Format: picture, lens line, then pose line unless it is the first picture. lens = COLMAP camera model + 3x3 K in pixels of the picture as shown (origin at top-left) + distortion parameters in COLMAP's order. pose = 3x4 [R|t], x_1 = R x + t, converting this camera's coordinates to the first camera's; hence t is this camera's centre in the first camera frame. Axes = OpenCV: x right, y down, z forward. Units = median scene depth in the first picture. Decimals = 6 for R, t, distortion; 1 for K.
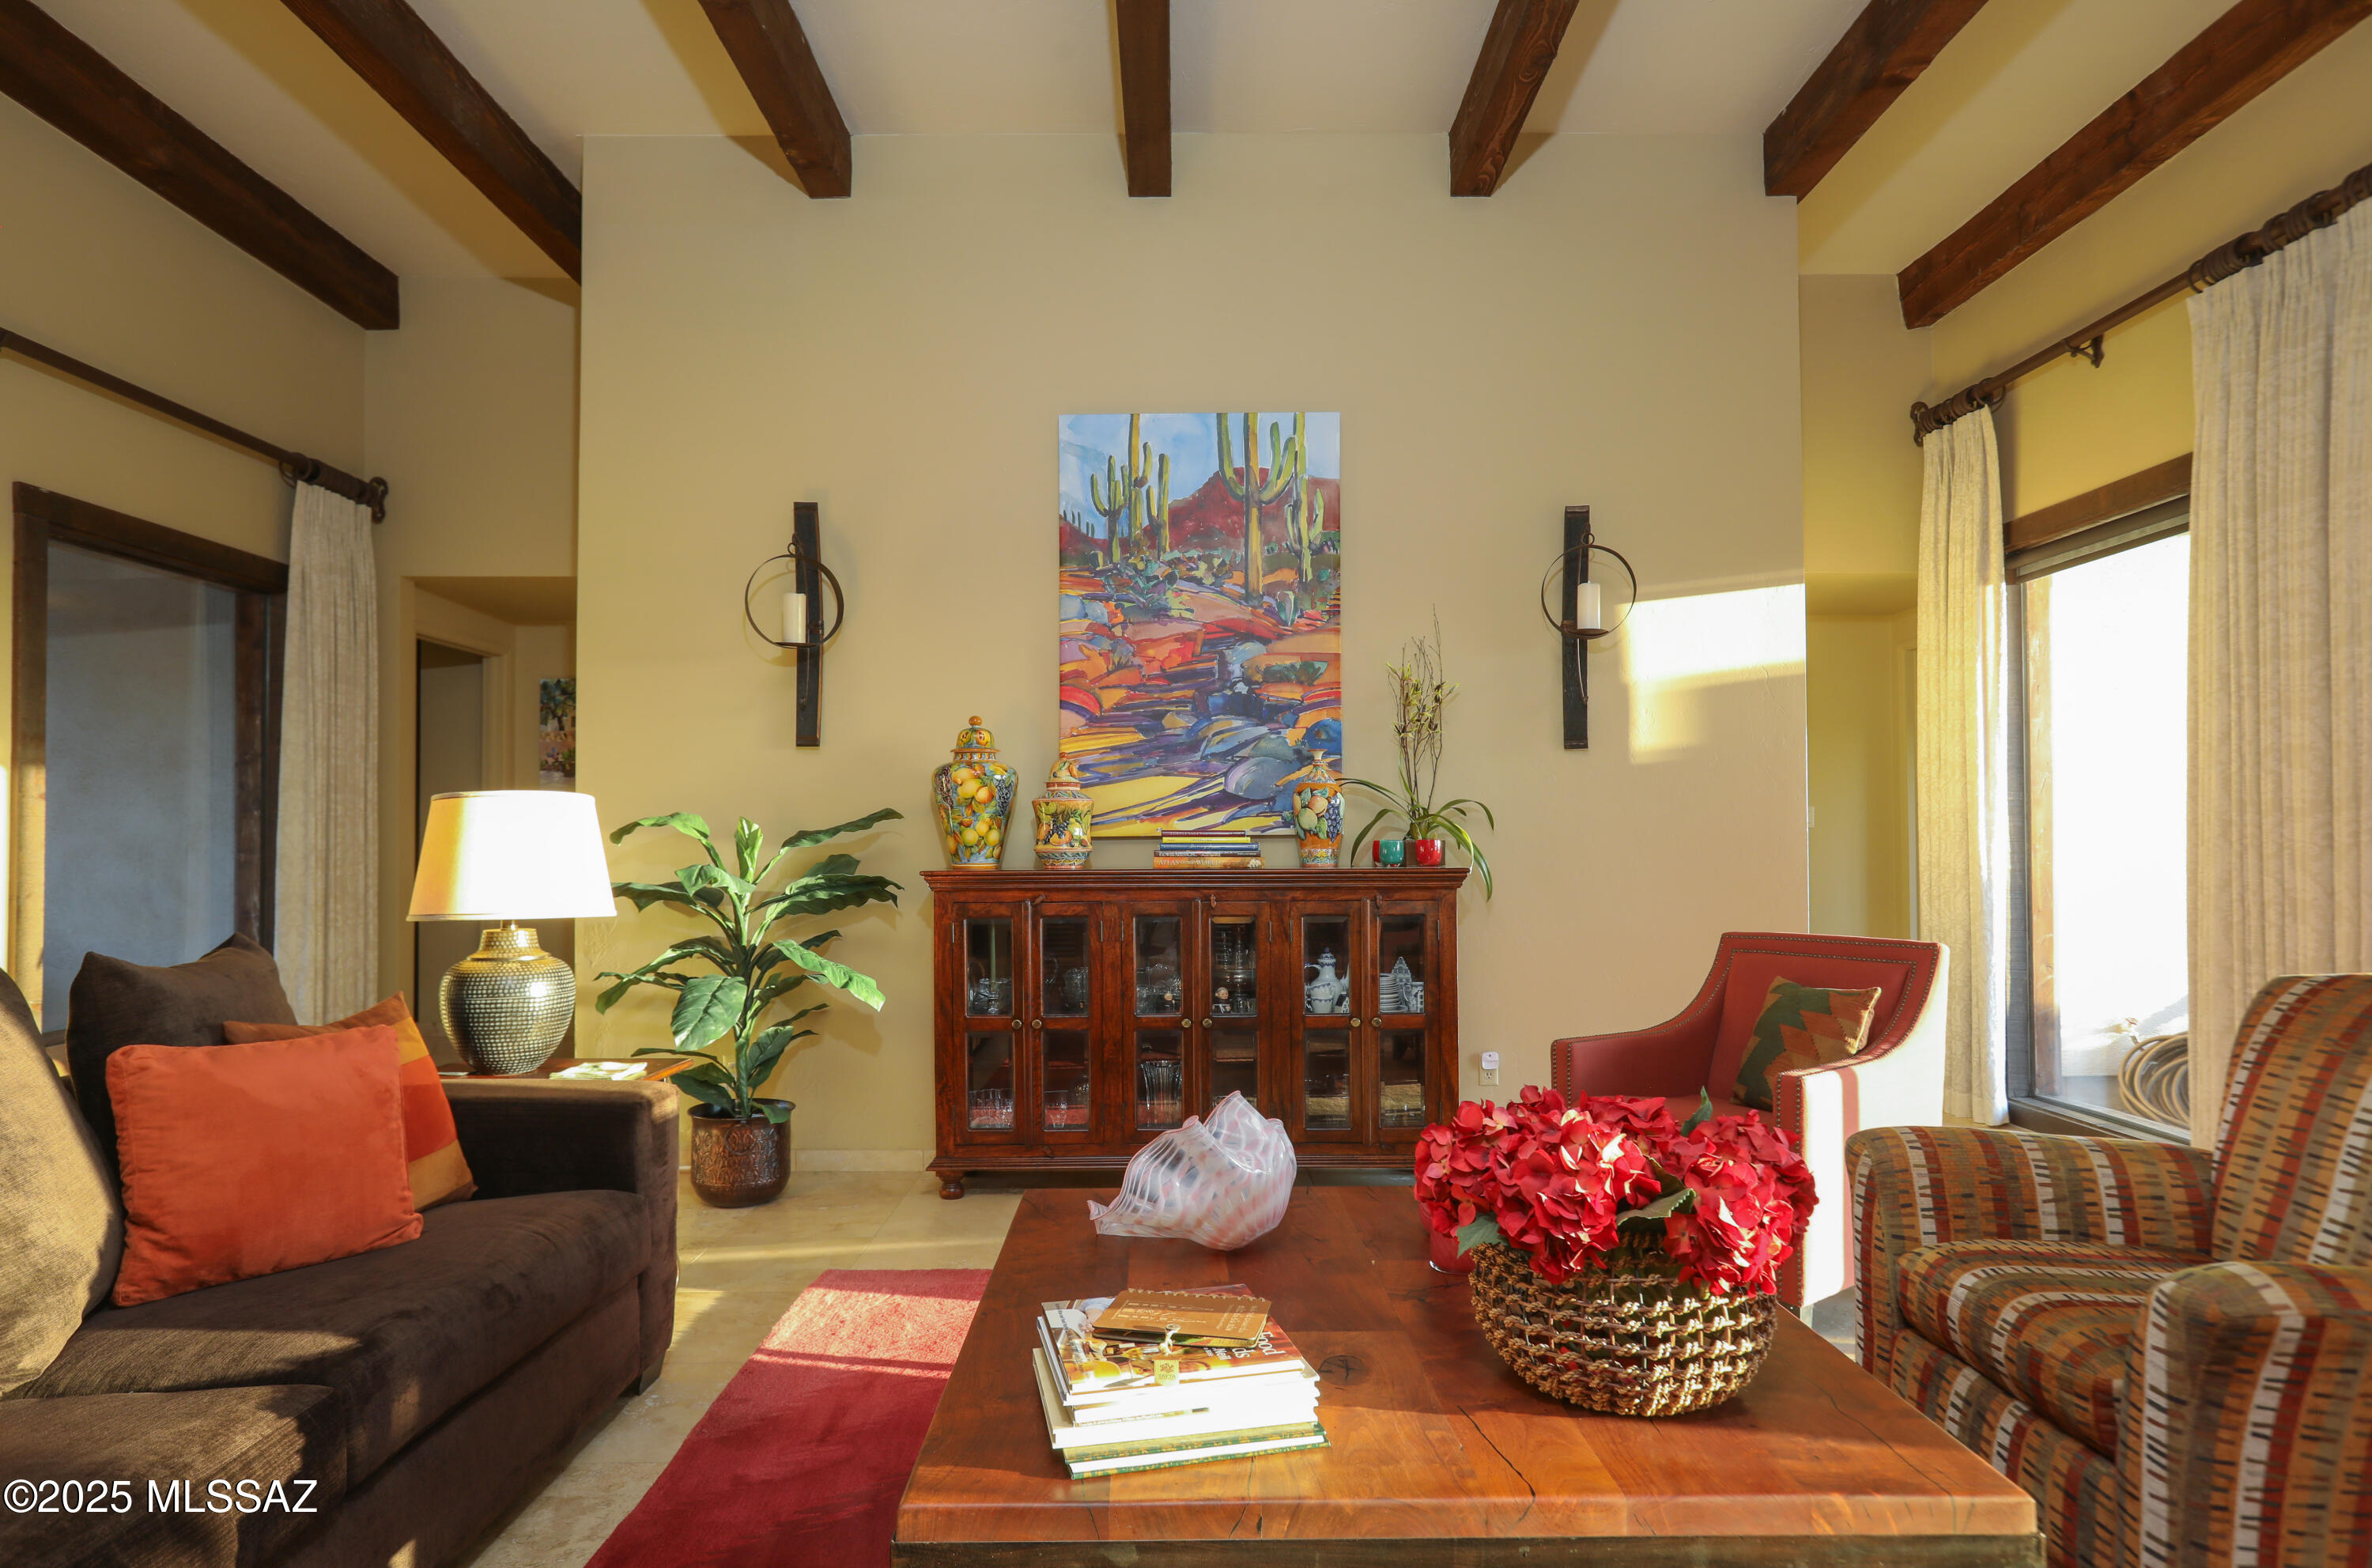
lens RADIAL K [[1287.8, 0, 1169.2], [0, 1287.8, 803.3], [0, 0, 1]] dist [-0.001874, 0.010191]
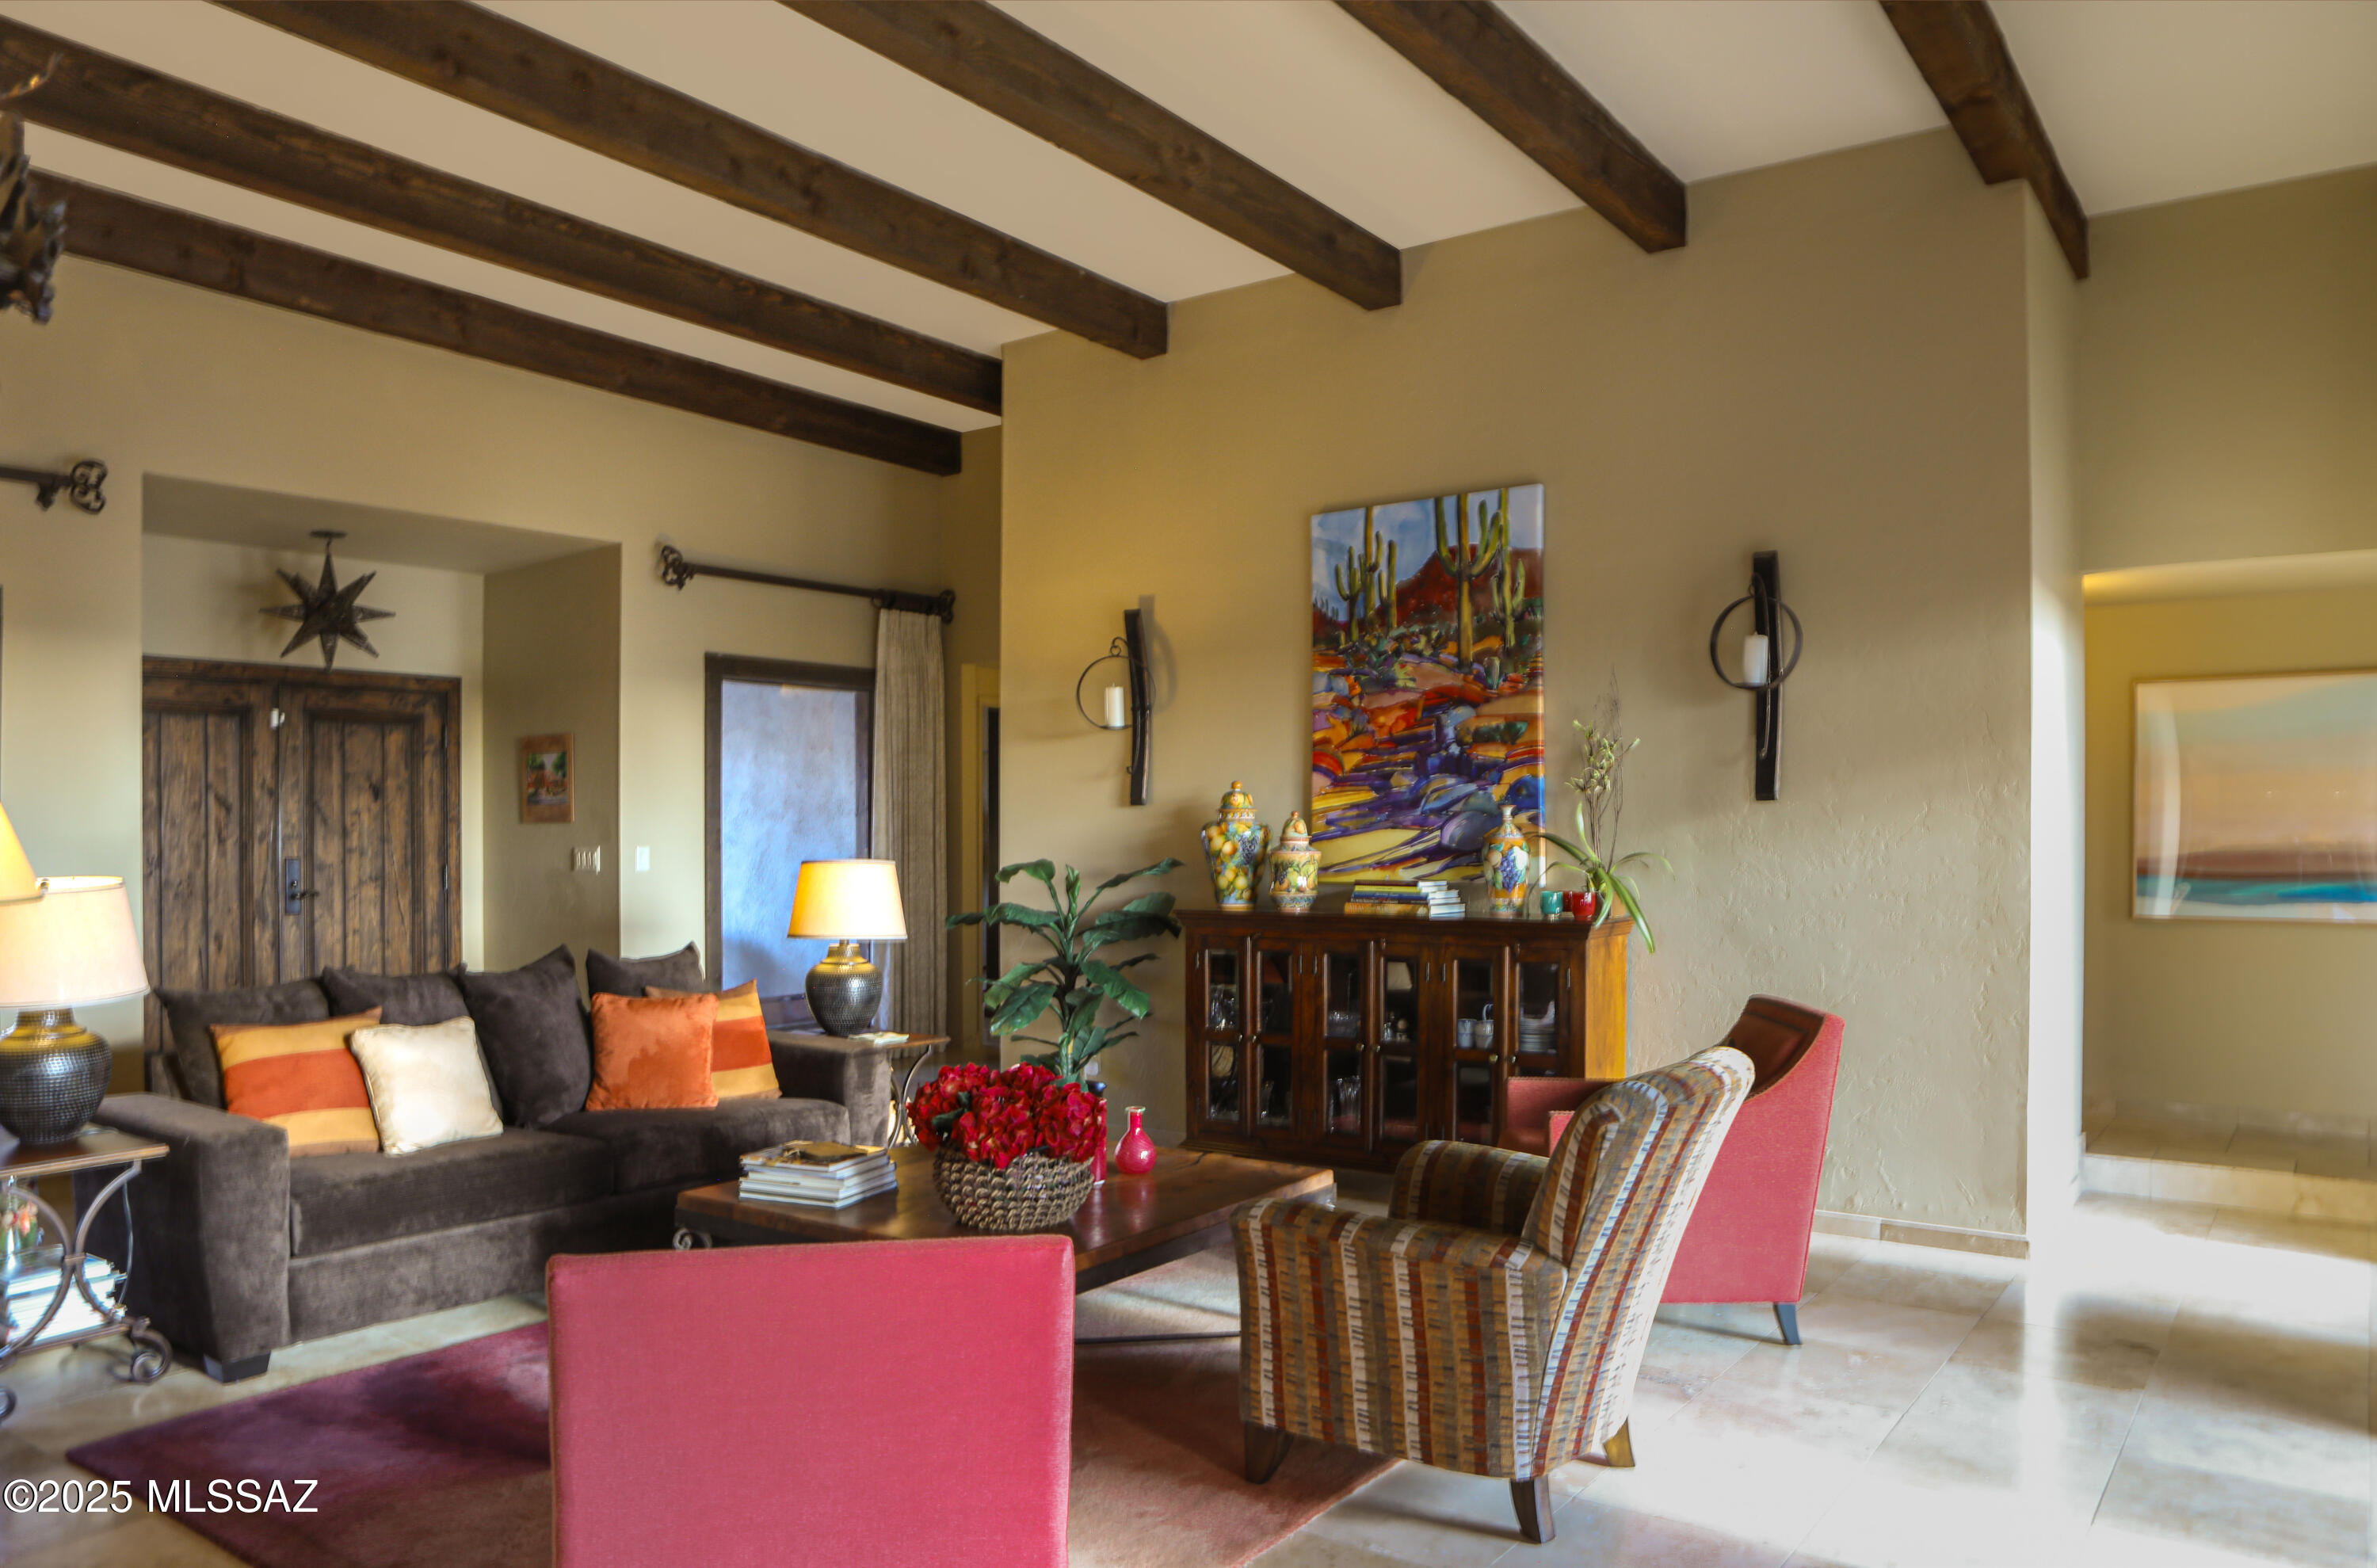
lens RADIAL K [[1643.4, 0, 1187.9], [0, 1643.4, 833.1], [0, 0, 1]] dist [-0.093625, 0.032861]
pose [[0.819249, 0.000071, -0.573439, 0.668525], [0.015179, 0.999647, 0.021810, -0.052088], [0.573238, -0.026572, 0.818958, -0.271105]]
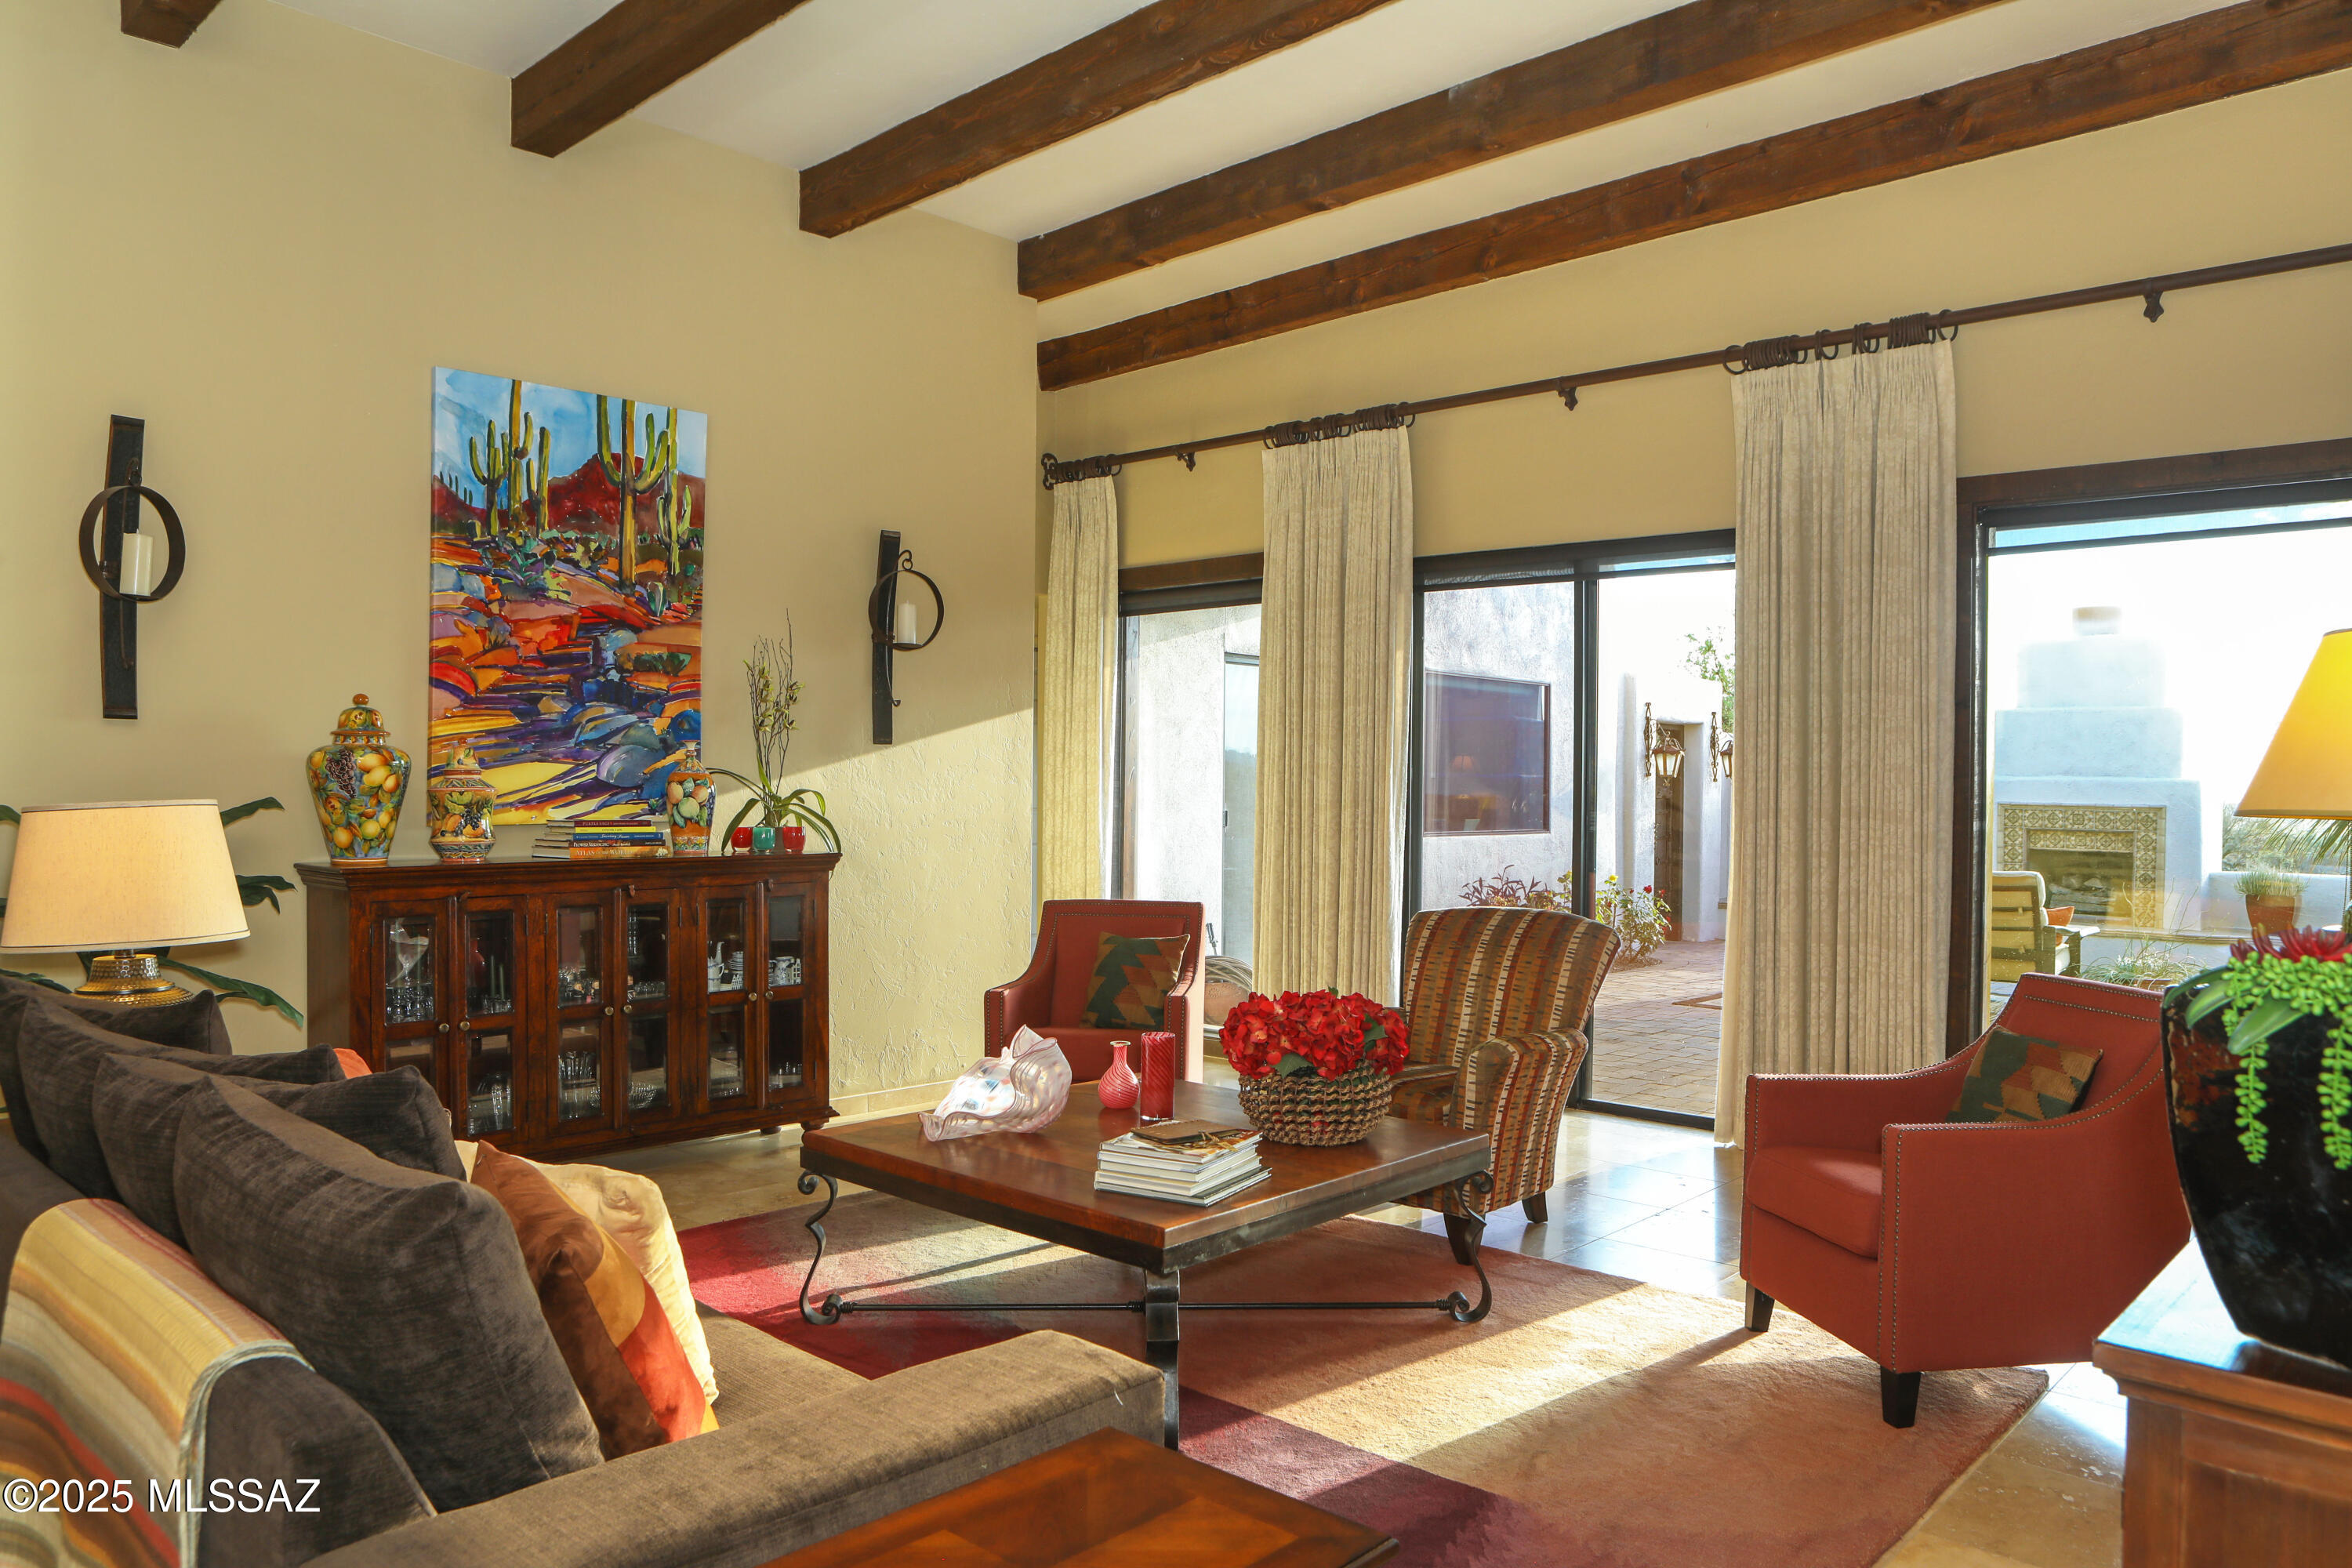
lens RADIAL K [[1626.2, 0, 1180.0], [0, 1626.2, 778.2], [0, 0, 1]] dist [-0.093625, 0.032861]
pose [[0.685053, 0.012149, 0.728392, -0.549408], [-0.031399, 0.999424, 0.012861, -0.039714], [-0.727816, -0.031682, 0.685040, -0.174370]]
